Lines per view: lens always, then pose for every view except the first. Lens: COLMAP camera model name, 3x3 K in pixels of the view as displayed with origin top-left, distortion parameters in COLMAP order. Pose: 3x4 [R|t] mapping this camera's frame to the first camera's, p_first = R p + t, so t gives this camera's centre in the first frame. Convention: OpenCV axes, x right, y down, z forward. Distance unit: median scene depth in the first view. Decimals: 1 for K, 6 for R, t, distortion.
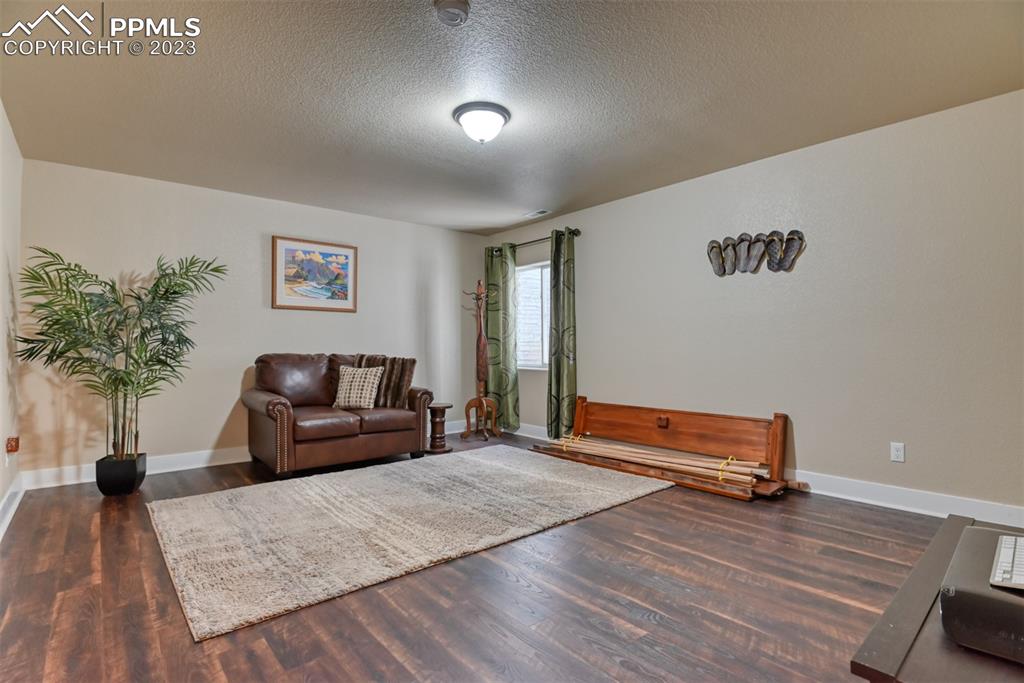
lens RADIAL K [[501.3, 0, 512.7], [0, 501.3, 345.3], [0, 0, 1]] dist [-0.021461, -0.003494]
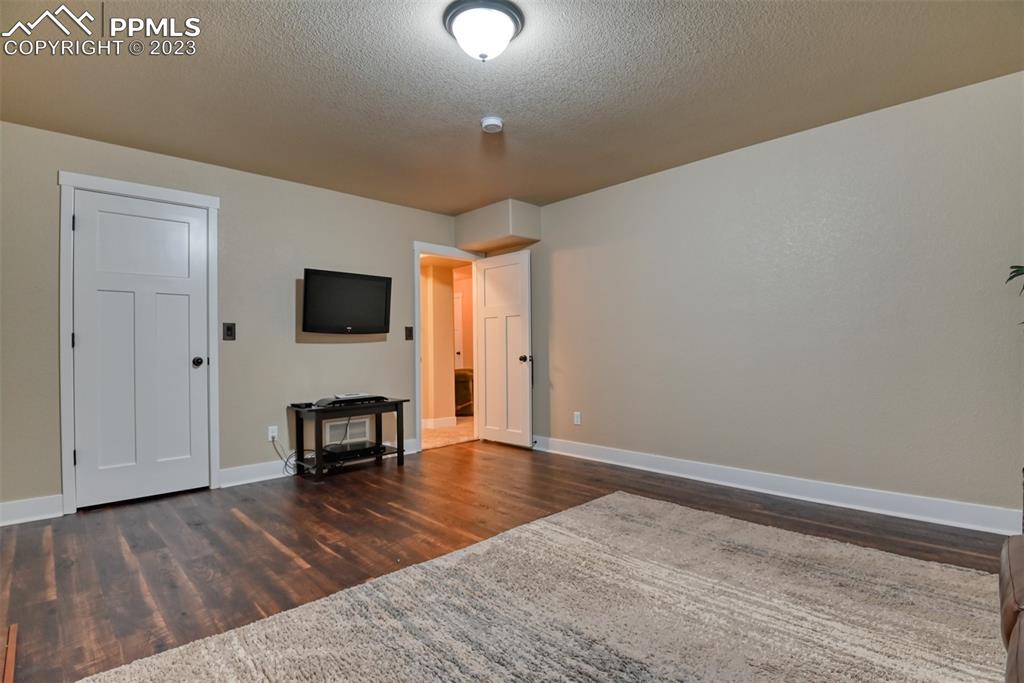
lens RADIAL K [[501.3, 0, 512.6], [0, 501.3, 344.4], [0, 0, 1]] dist [-0.021461, -0.003494]
pose [[-0.997662, 0.018384, -0.065821, -0.060870], [0.019730, 0.999608, -0.019859, 0.020935], [0.065430, -0.021111, -0.997634, 2.099289]]
